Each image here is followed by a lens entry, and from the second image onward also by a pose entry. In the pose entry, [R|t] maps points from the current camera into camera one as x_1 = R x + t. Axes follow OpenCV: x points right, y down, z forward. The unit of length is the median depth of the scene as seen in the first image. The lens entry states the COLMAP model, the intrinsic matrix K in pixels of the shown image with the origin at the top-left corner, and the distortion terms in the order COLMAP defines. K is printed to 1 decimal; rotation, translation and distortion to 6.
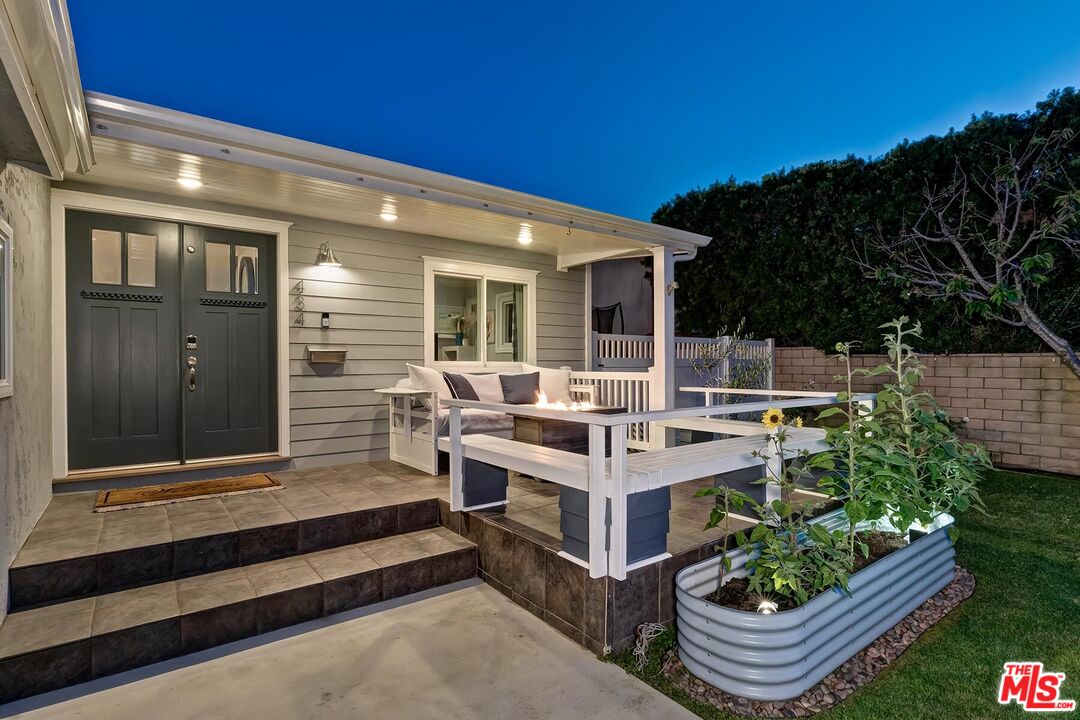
lens RADIAL K [[524.7, 0, 540.0], [0, 524.7, 360.0], [0, 0, 1]] dist [-0.001653, -0.000235]
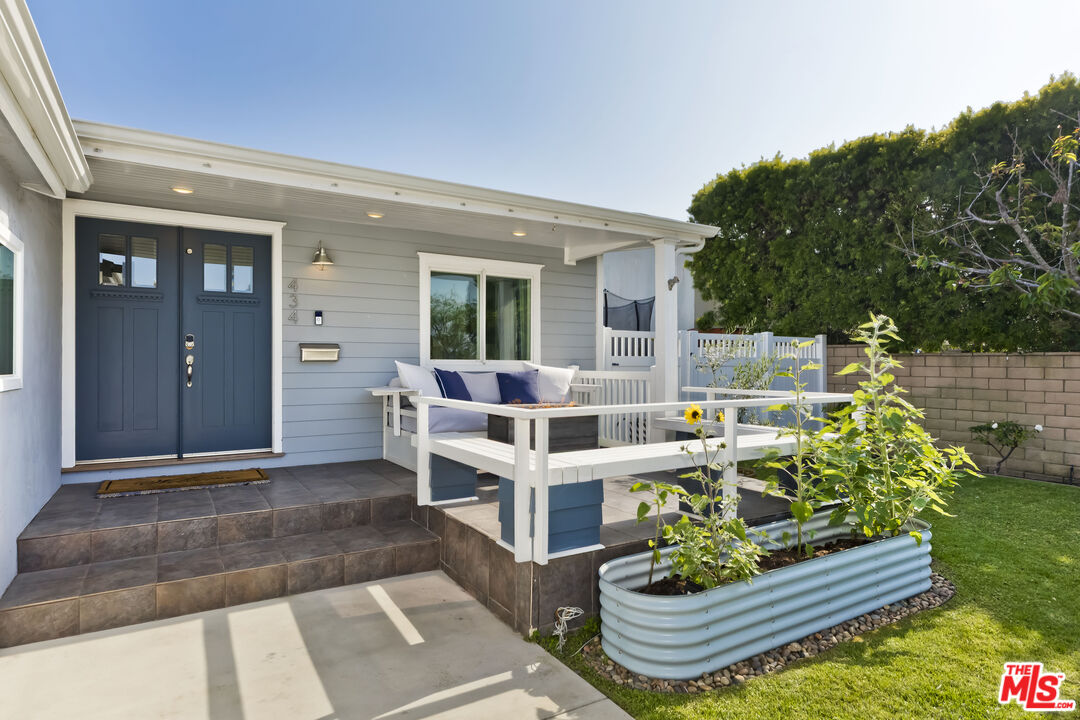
lens RADIAL K [[599.4, 0, 541.3], [0, 599.4, 354.7], [0, 0, 1]] dist [0.005055, 0.000636]
pose [[0.995045, 0.000927, -0.099421, 0.137858], [-0.001680, 0.999971, -0.007491, 0.001946], [0.099411, 0.007621, 0.995017, -0.107192]]
